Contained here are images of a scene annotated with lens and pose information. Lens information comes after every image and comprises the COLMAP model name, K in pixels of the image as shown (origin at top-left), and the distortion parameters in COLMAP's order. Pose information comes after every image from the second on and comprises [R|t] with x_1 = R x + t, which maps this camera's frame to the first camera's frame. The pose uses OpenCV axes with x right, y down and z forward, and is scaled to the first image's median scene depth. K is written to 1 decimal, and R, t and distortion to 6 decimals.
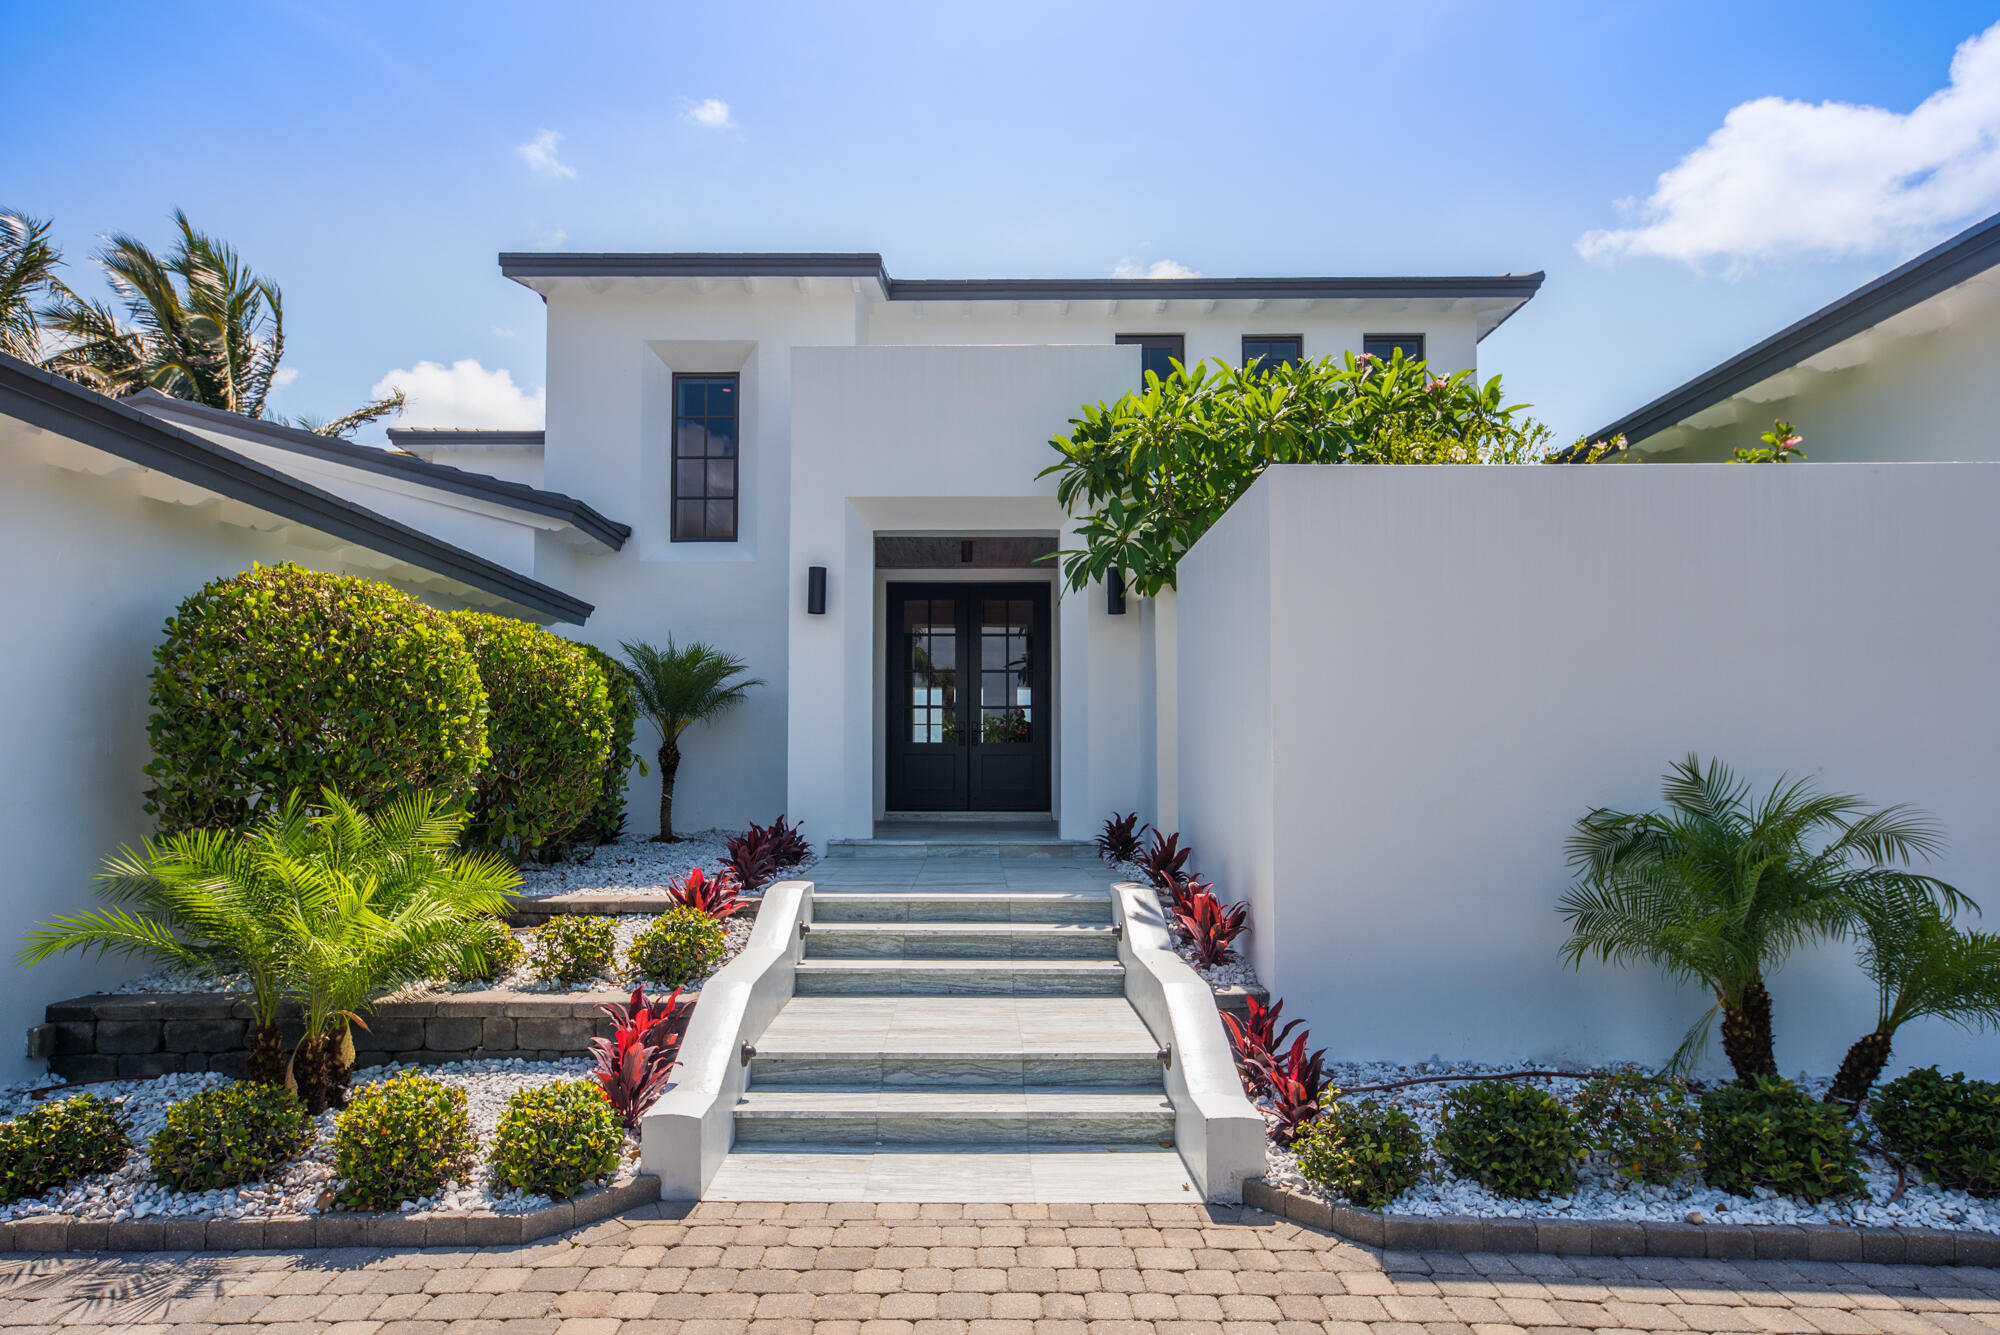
lens RADIAL K [[1236.7, 0, 951.0], [0, 1236.7, 670.0], [0, 0, 1]] dist [0.019590, -0.000094]
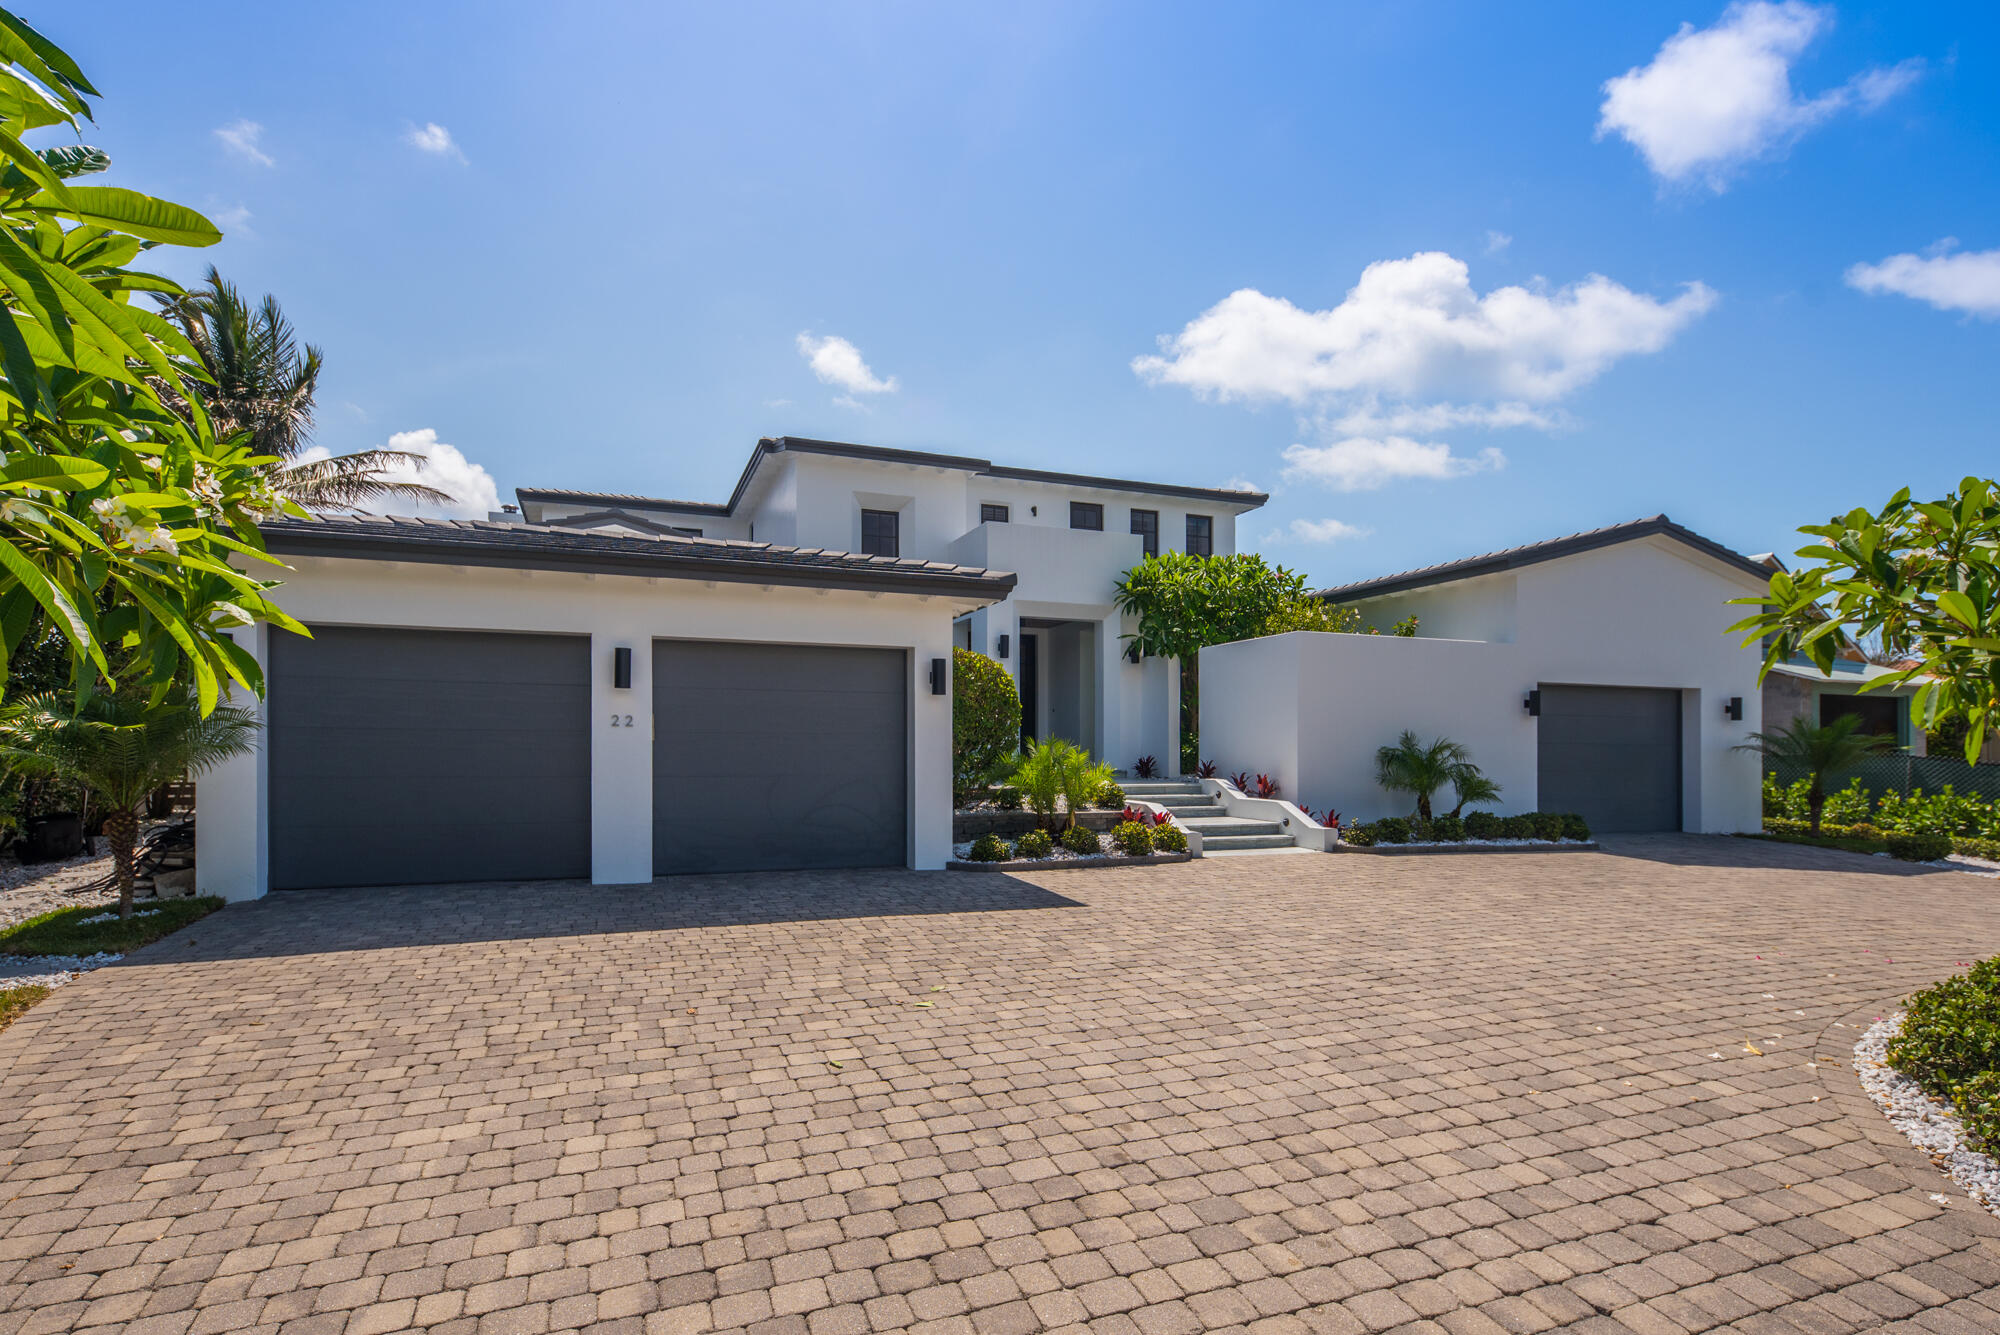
lens RADIAL K [[1053.3, 0, 987.7], [0, 1053.3, 744.6], [0, 0, 1]] dist [-0.004160, -0.000877]
pose [[0.929838, 0.002332, 0.367962, -0.776969], [-0.031425, 0.996830, 0.073093, -0.032231], [-0.366626, -0.079528, 0.926963, -0.616018]]
